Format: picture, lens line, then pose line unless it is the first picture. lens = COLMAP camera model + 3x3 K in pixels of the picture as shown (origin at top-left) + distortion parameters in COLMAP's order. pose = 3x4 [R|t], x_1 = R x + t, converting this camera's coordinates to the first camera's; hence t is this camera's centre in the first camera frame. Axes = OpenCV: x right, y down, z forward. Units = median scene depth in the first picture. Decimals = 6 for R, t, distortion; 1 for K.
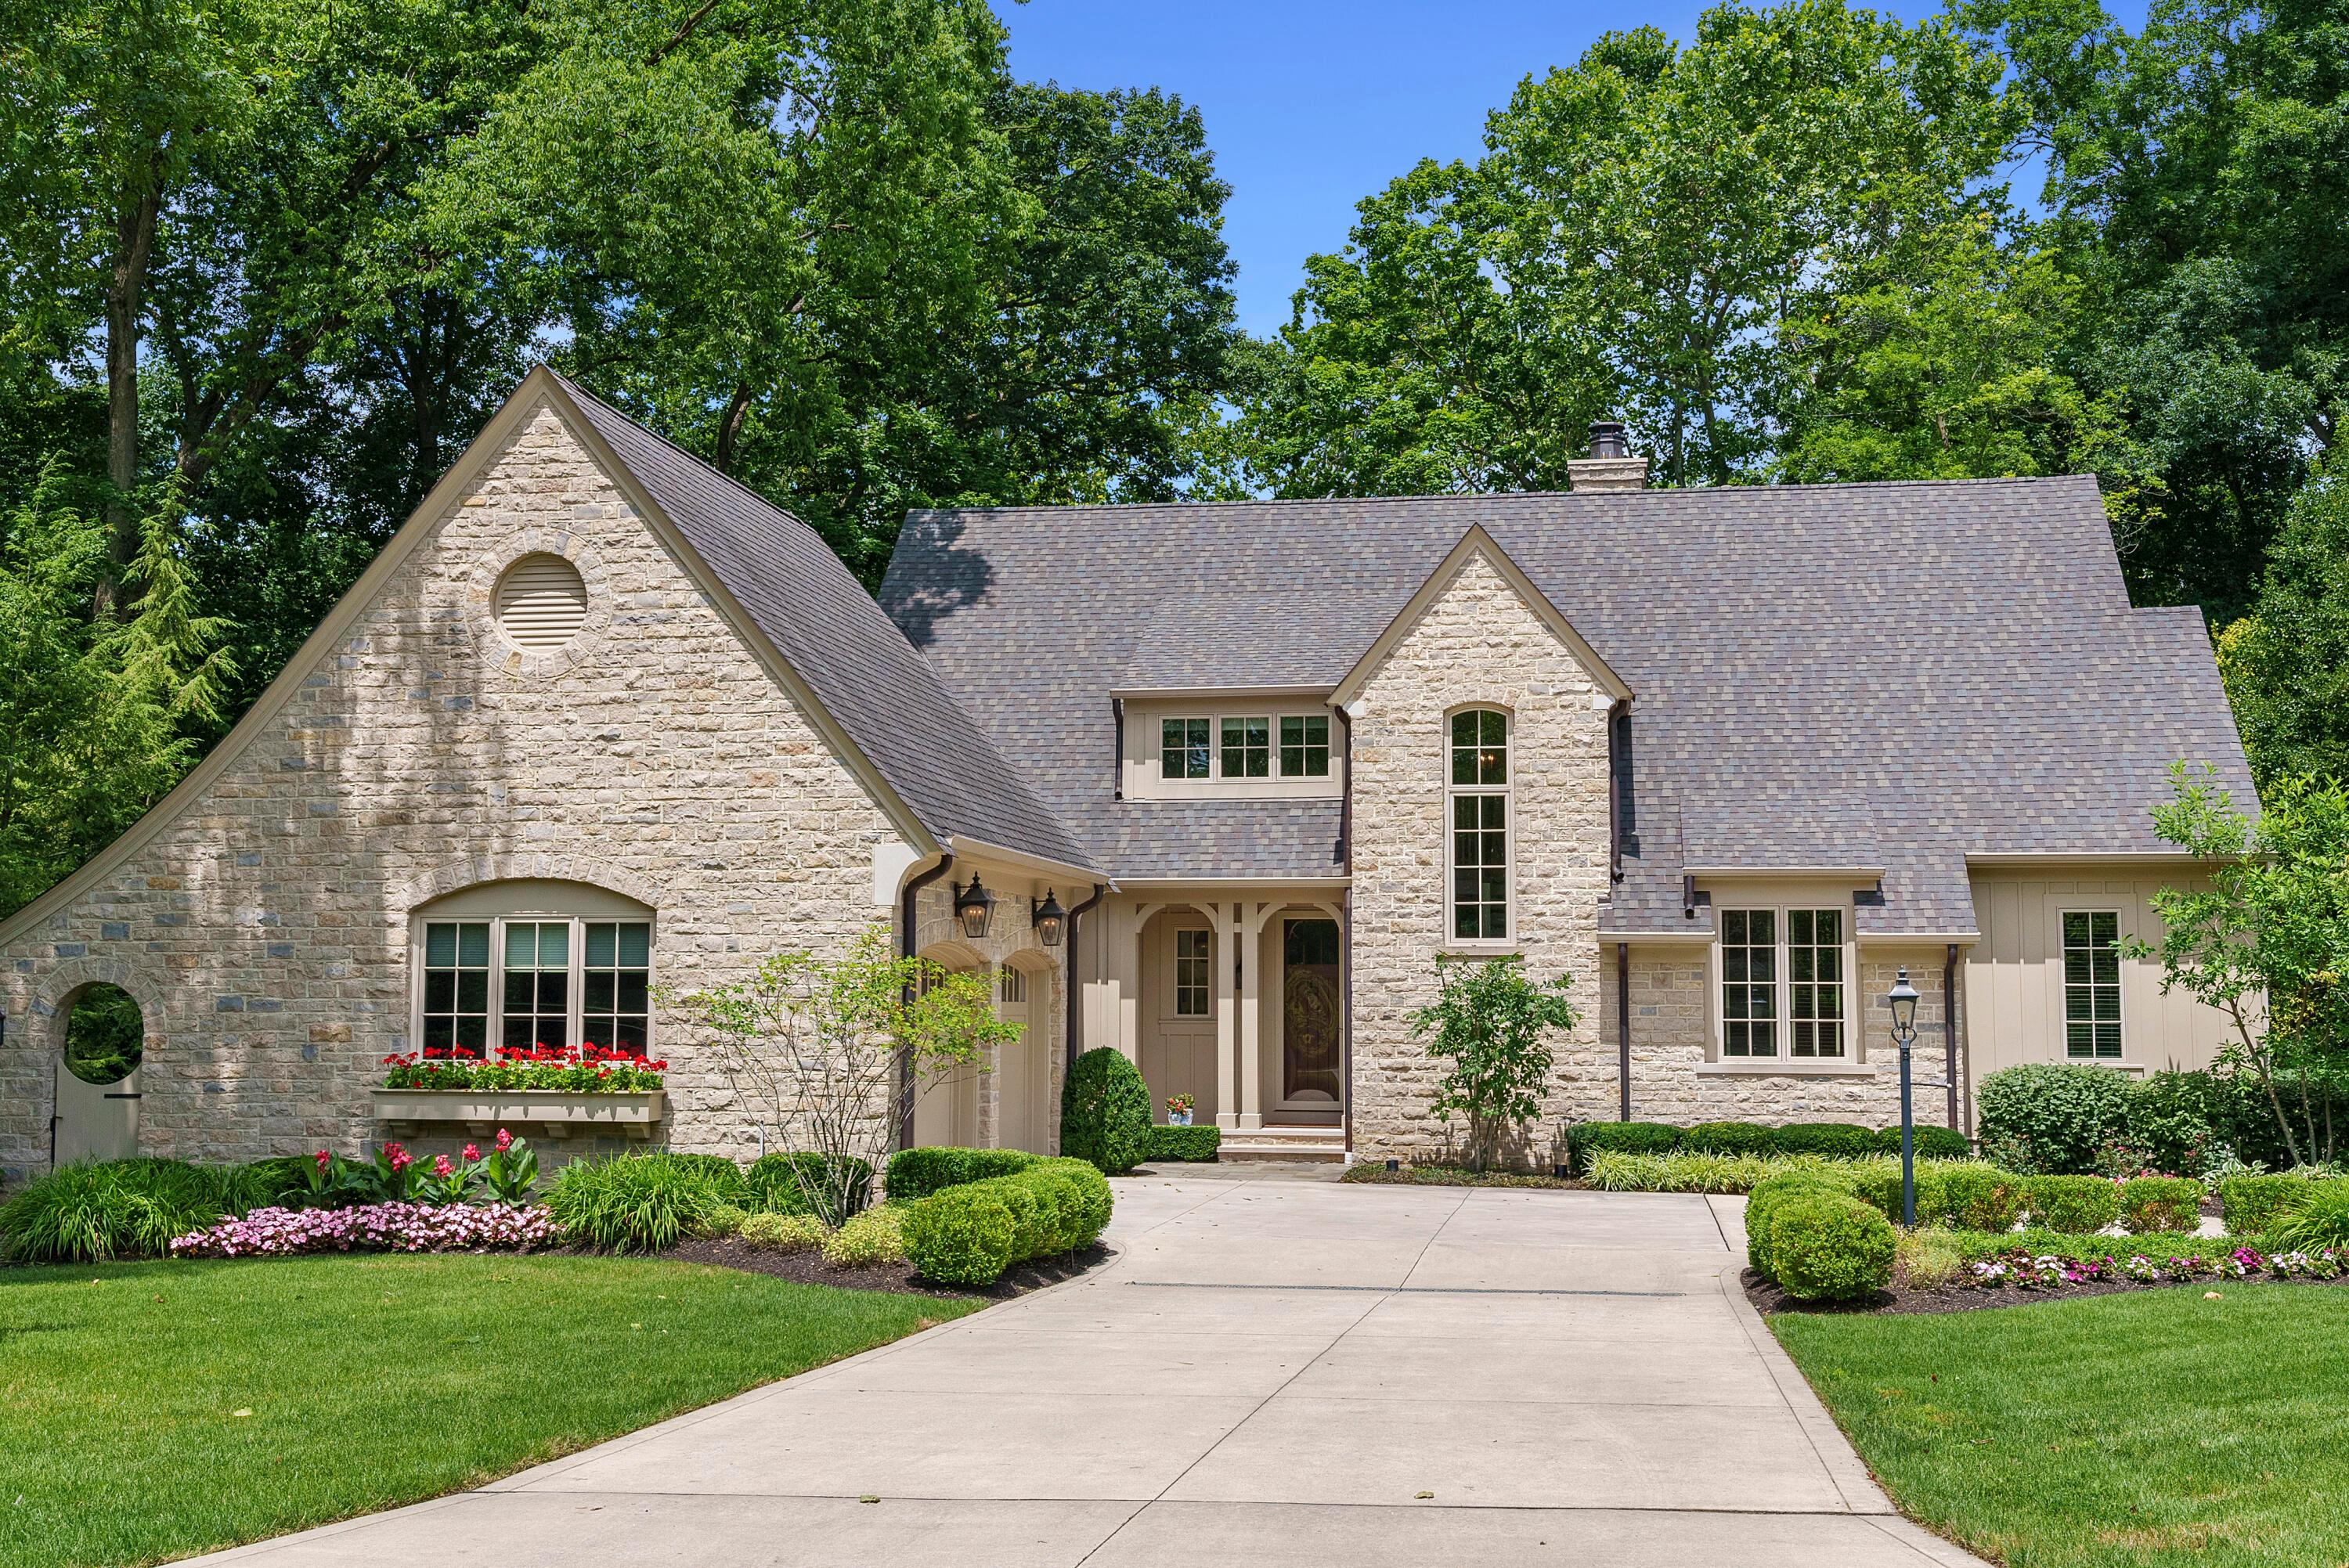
lens RADIAL K [[2622.2, 0, 1174.5], [0, 2622.2, 784.0], [0, 0, 1]] dist [-0.011976, -0.014462]
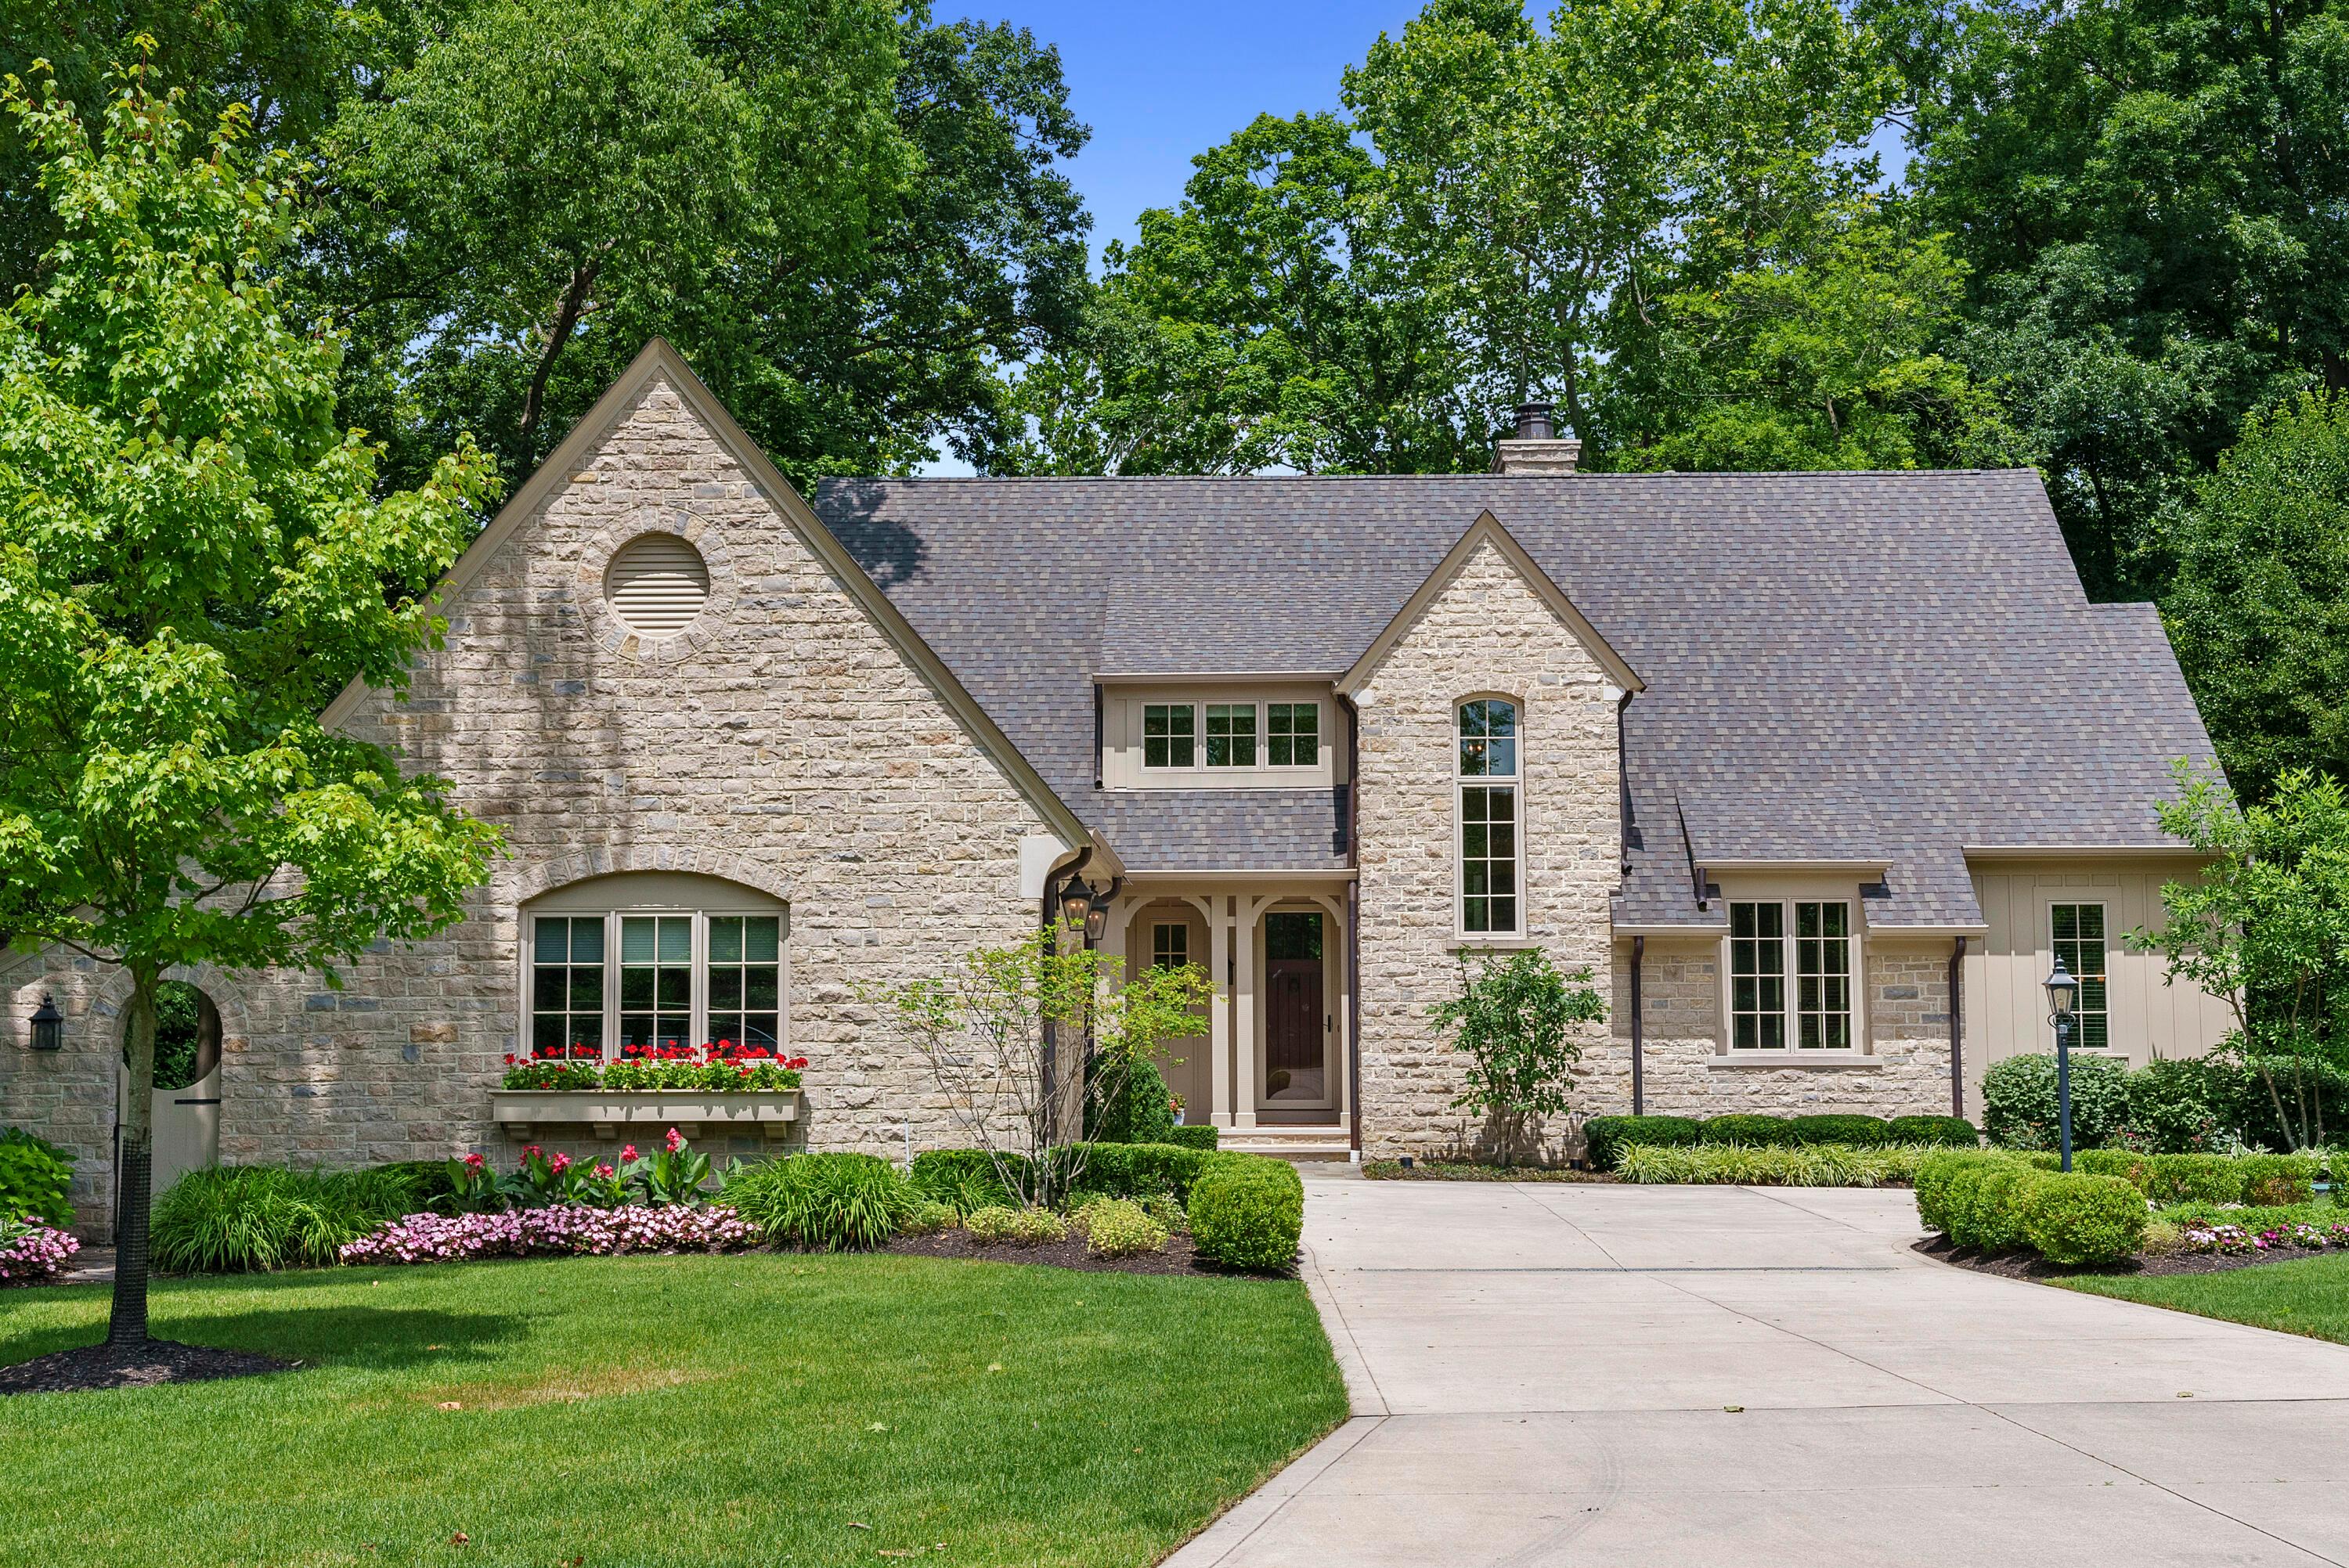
lens RADIAL K [[2925.3, 0, 1174.5], [0, 2925.3, 784.0], [0, 0, 1]] dist [-0.018294, 0.044480]
pose [[0.989184, 0.004996, 0.146598, -0.165975], [-0.005992, 0.999962, 0.006354, -0.003005], [-0.146561, -0.007164, 0.989176, -0.071669]]
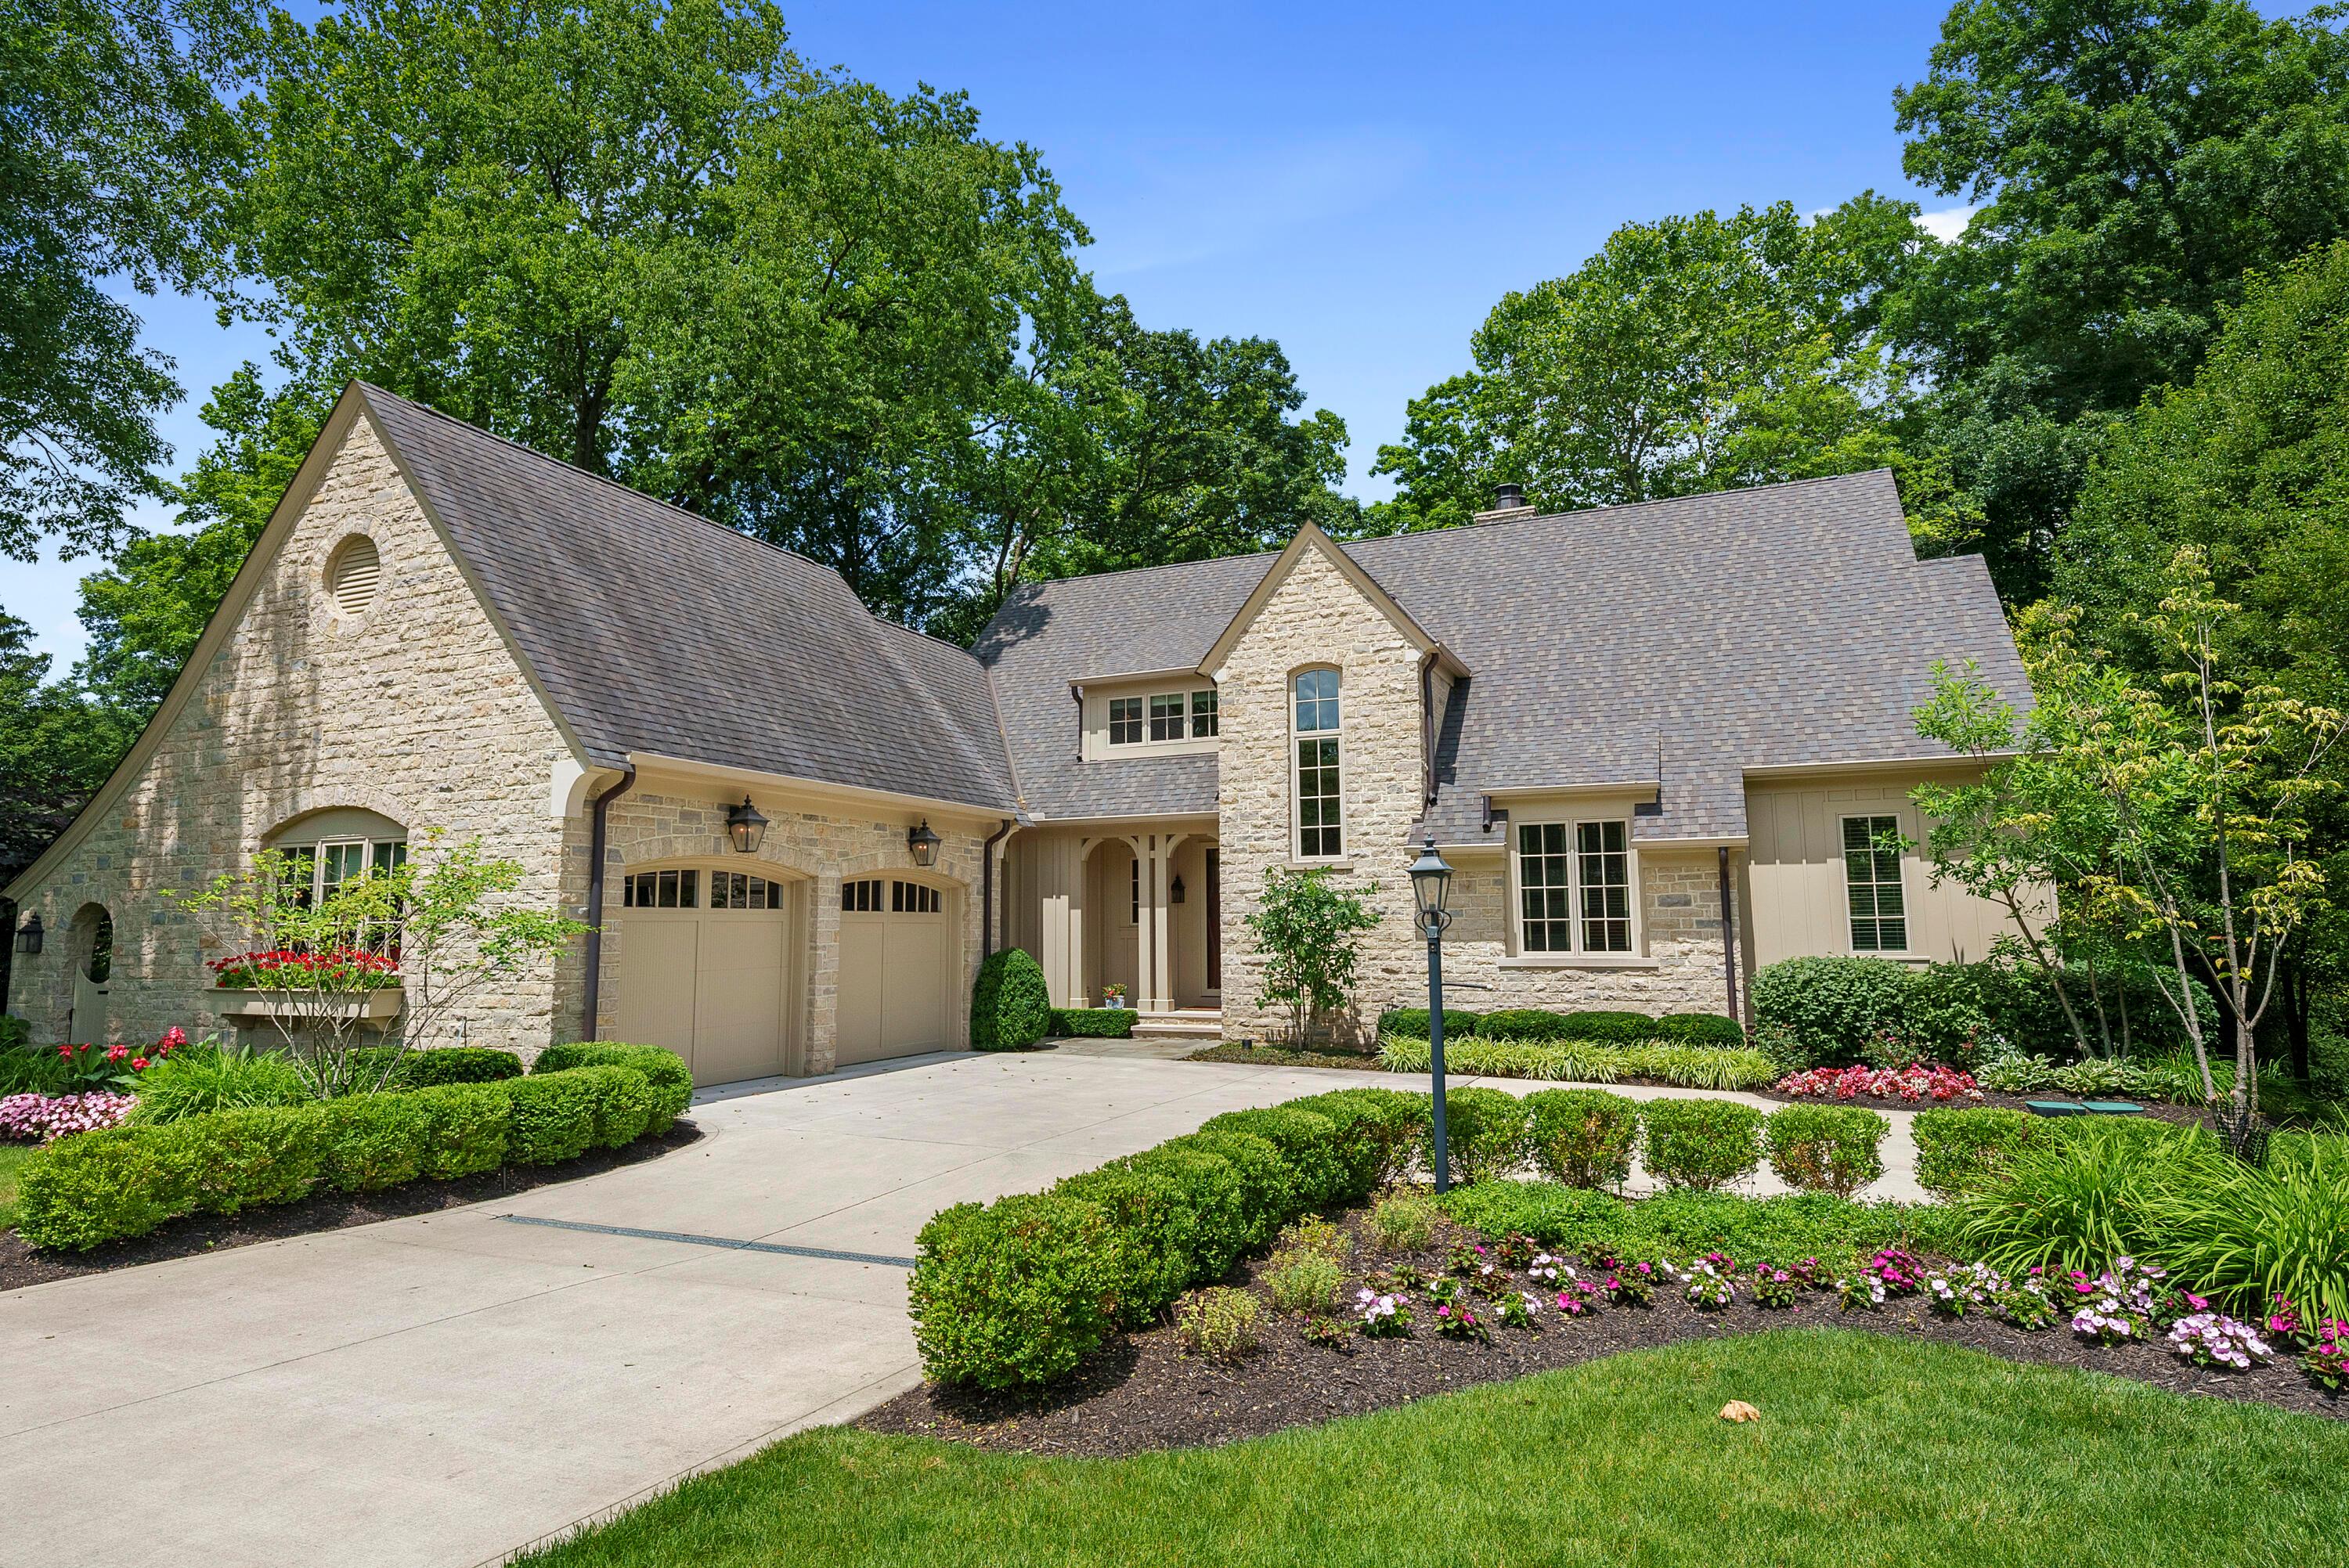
lens RADIAL K [[1281.0, 0, 1174.5], [0, 1281.0, 784.0], [0, 0, 1]] dist [0.000424, -0.018123]
pose [[0.969582, -0.039362, -0.241581, 0.200558], [0.032288, 0.998928, -0.033171, 0.044198], [0.242628, 0.024362, 0.969814, 0.416381]]
